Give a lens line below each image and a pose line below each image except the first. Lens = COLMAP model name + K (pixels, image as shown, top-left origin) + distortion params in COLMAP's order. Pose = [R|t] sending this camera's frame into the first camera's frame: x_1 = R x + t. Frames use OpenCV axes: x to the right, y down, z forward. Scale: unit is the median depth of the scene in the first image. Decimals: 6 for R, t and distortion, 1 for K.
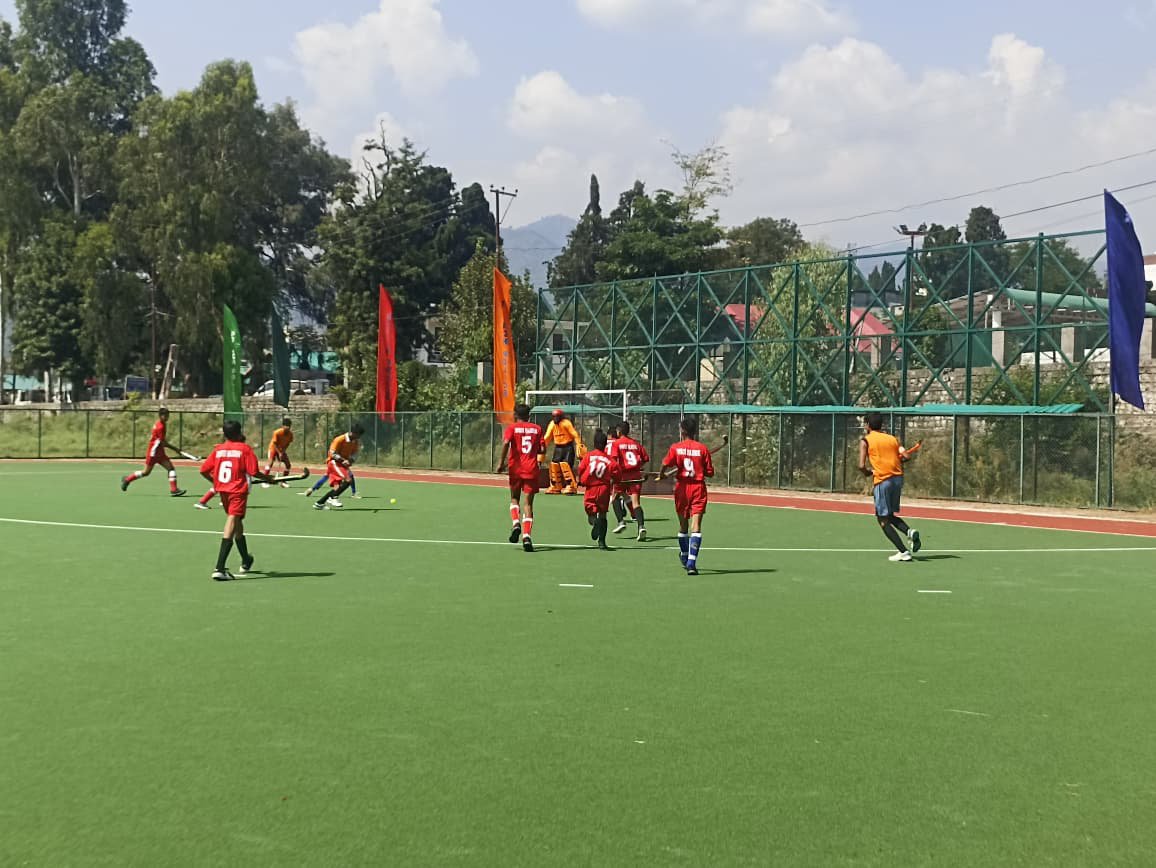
lens RADIAL K [[1691.6, 0, 578.0], [0, 1691.6, 434.0], [0, 0, 1]] dist [0.044217, -0.041163]
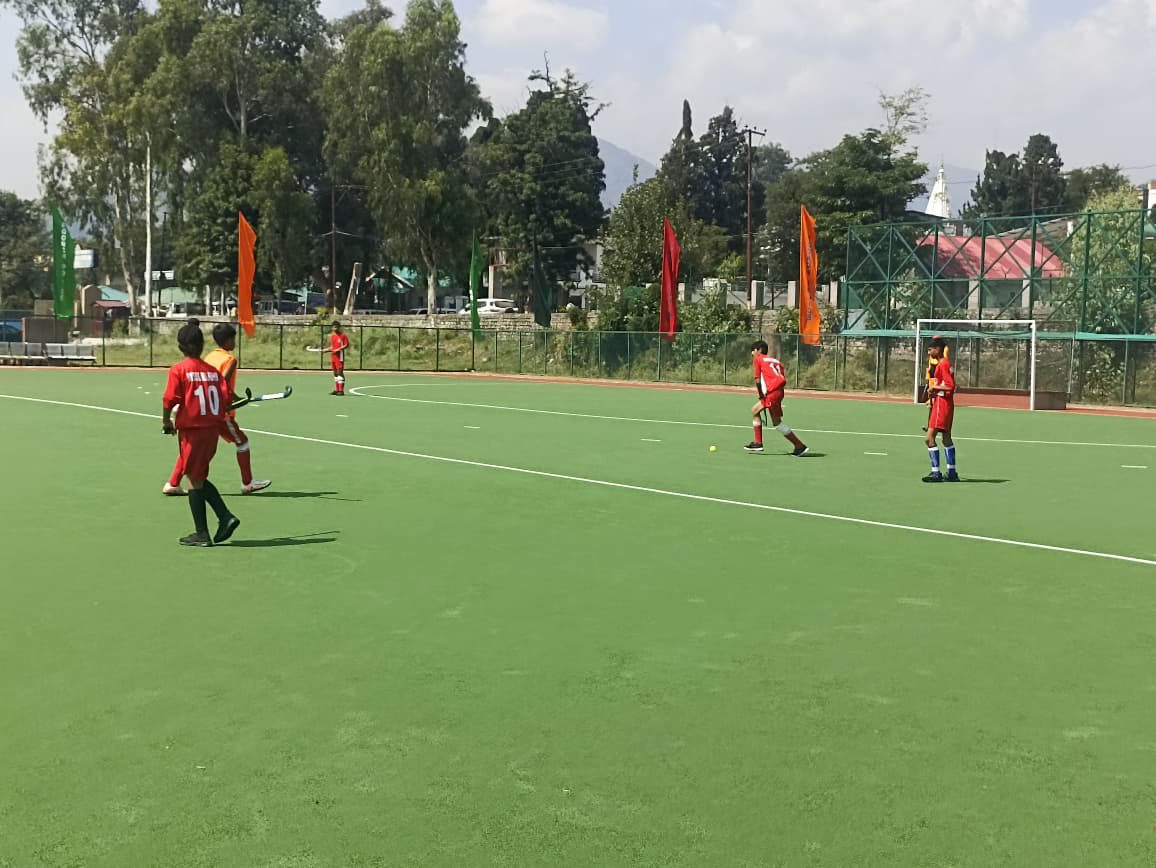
lens RADIAL K [[1667.3, 0, 579.4], [0, 1667.3, 470.9], [0, 0, 1]] dist [0.004070, 0.162515]
pose [[0.999624, 0.008364, 0.026126, -0.119485], [-0.010294, 0.997158, 0.074638, -0.002032], [-0.025427, -0.074879, 0.996868, -0.059507]]
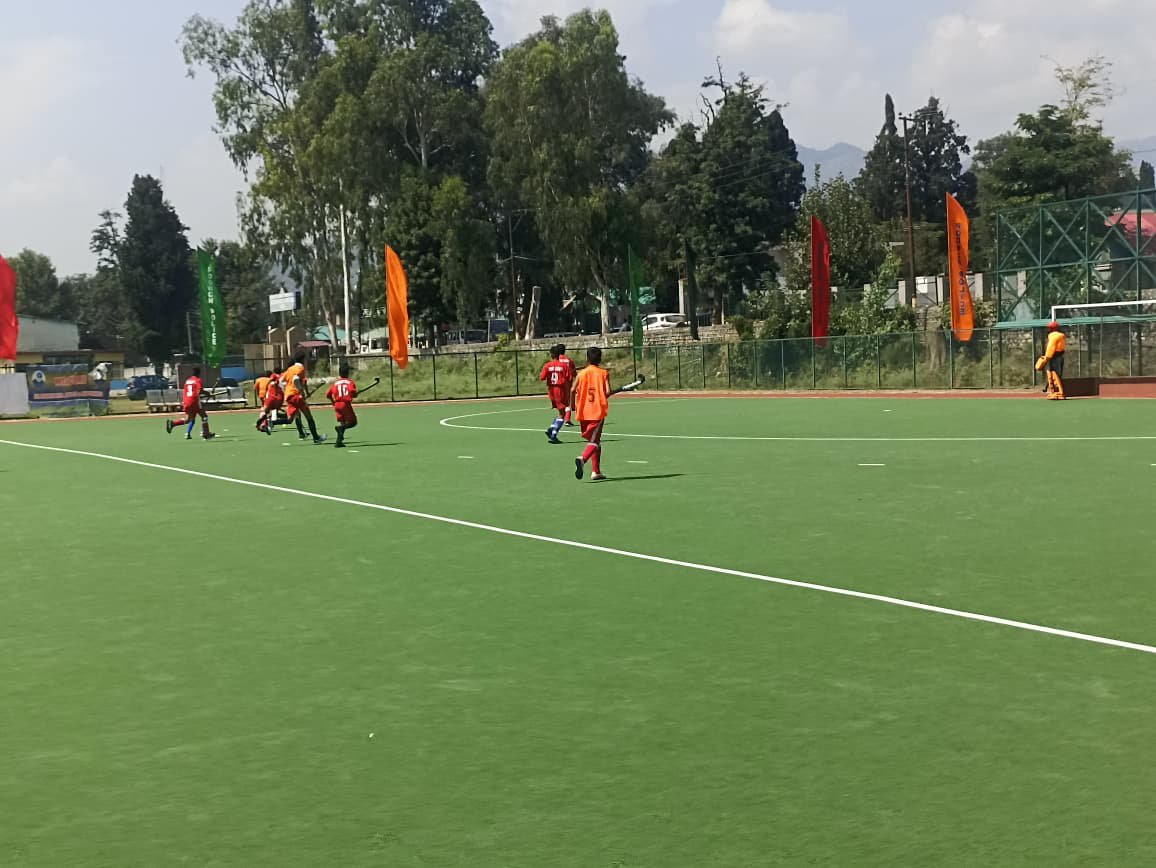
lens RADIAL K [[1678.0, 0, 577.6], [0, 1678.0, 461.7], [0, 0, 1]] dist [-0.000480, 0.138252]
pose [[0.990591, -0.044409, -0.129447, -0.079009], [0.051975, 0.997096, 0.055668, -0.001000], [0.126599, -0.061872, 0.990023, -0.035200]]
